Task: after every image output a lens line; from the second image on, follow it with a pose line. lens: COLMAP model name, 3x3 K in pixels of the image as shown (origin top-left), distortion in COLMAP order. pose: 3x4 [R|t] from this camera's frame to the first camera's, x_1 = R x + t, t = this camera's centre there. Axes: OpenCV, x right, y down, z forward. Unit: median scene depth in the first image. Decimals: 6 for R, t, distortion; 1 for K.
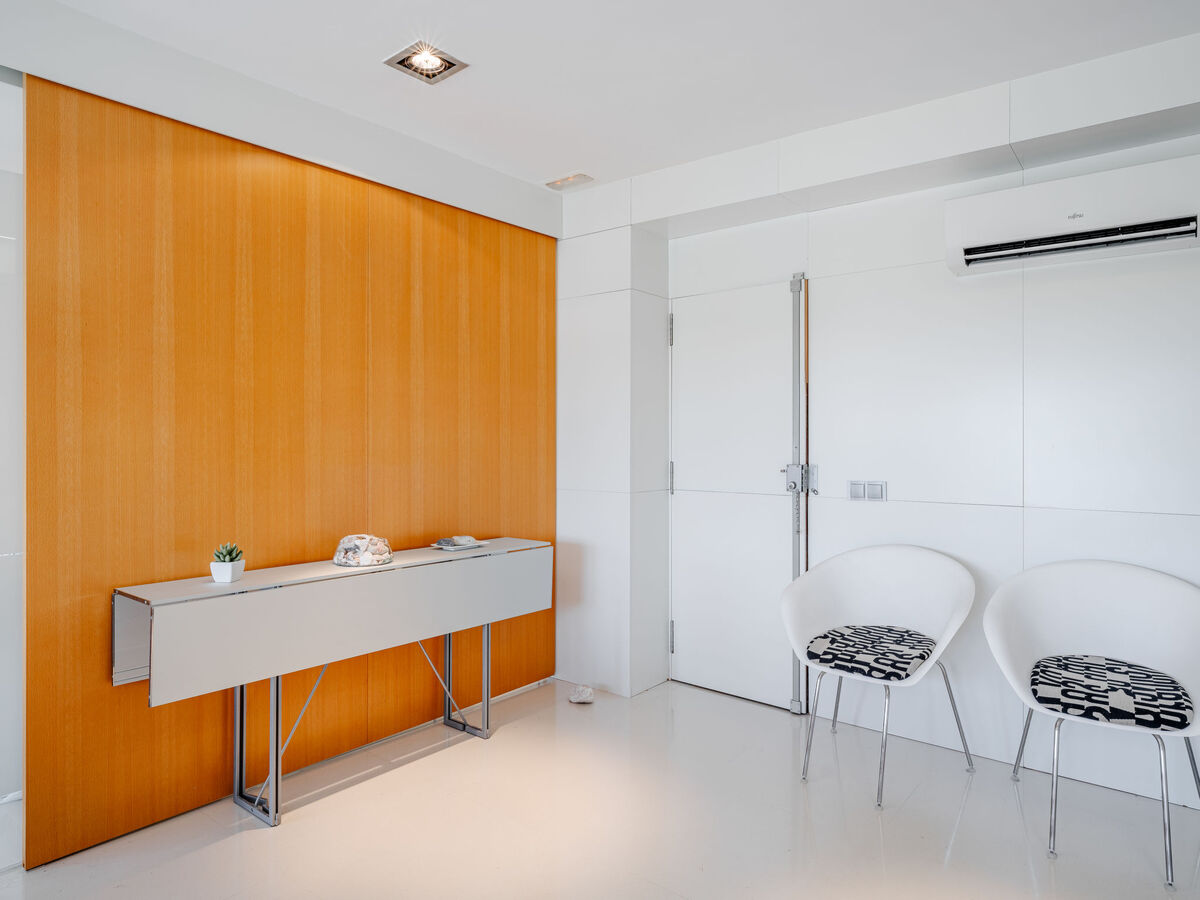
lens RADIAL K [[734.2, 0, 581.0], [0, 734.2, 442.6], [0, 0, 1]] dist [-0.002894, 0.000504]
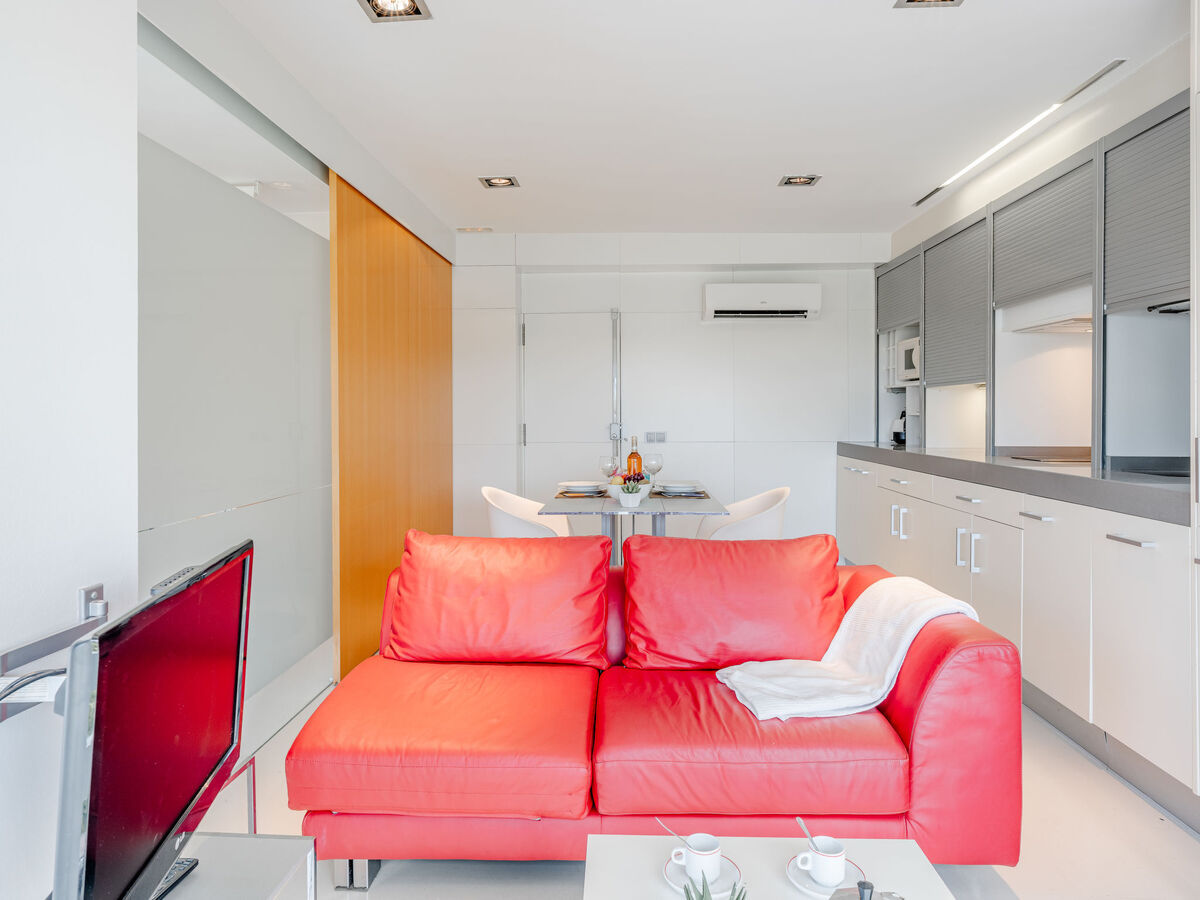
lens RADIAL K [[784.3, 0, 582.7], [0, 784.3, 428.8], [0, 0, 1]] dist [-0.020274, -0.000670]
pose [[0.810589, -0.019533, 0.585290, -1.137247], [0.007831, 0.999716, 0.022517, 0.001847], [-0.585563, -0.013669, 0.810511, -0.562370]]
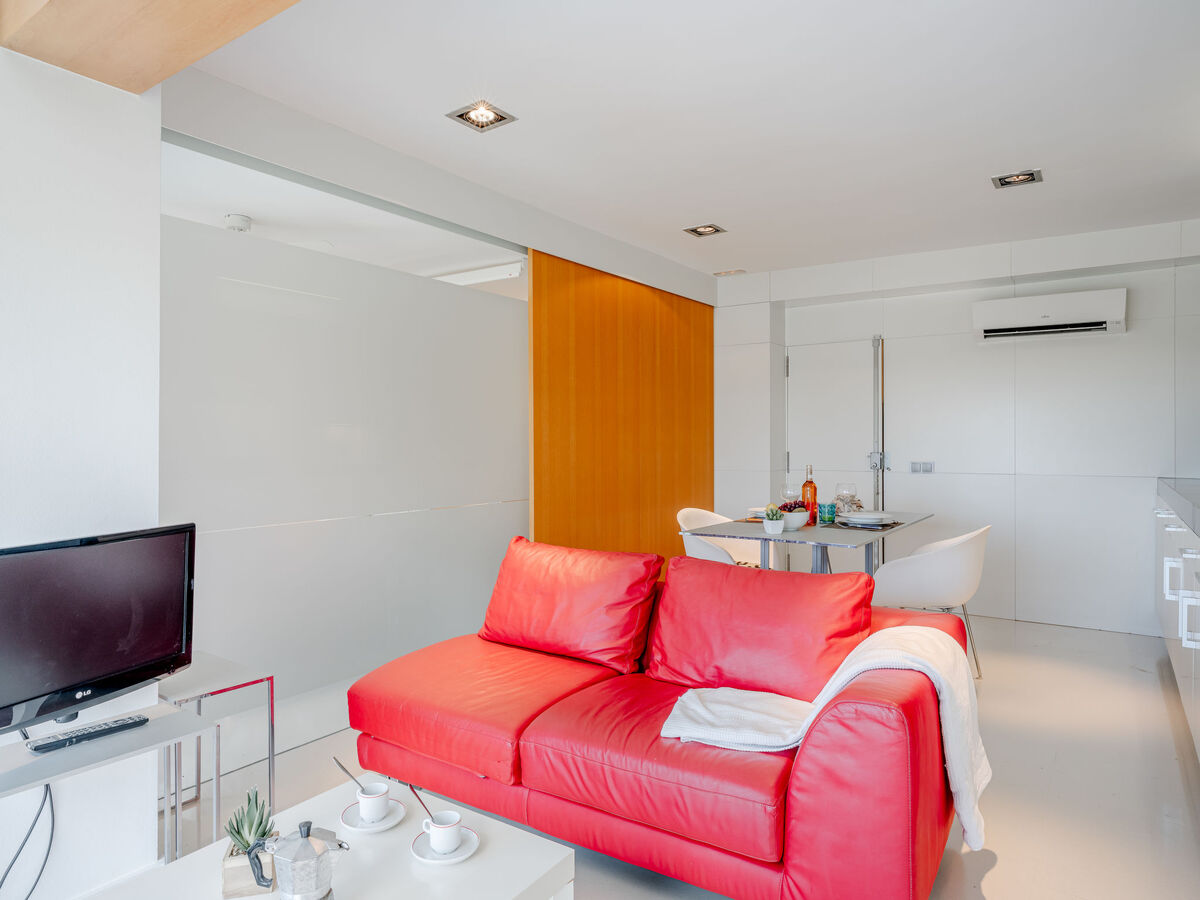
lens RADIAL K [[727.0, 0, 584.1], [0, 727.0, 448.0], [0, 0, 1]] dist [-0.033788, 0.029146]
pose [[0.997455, -0.006362, 0.071019, -0.661032], [0.005848, 0.999955, 0.007446, 0.005719], [-0.071063, -0.007011, 0.997447, -0.787111]]
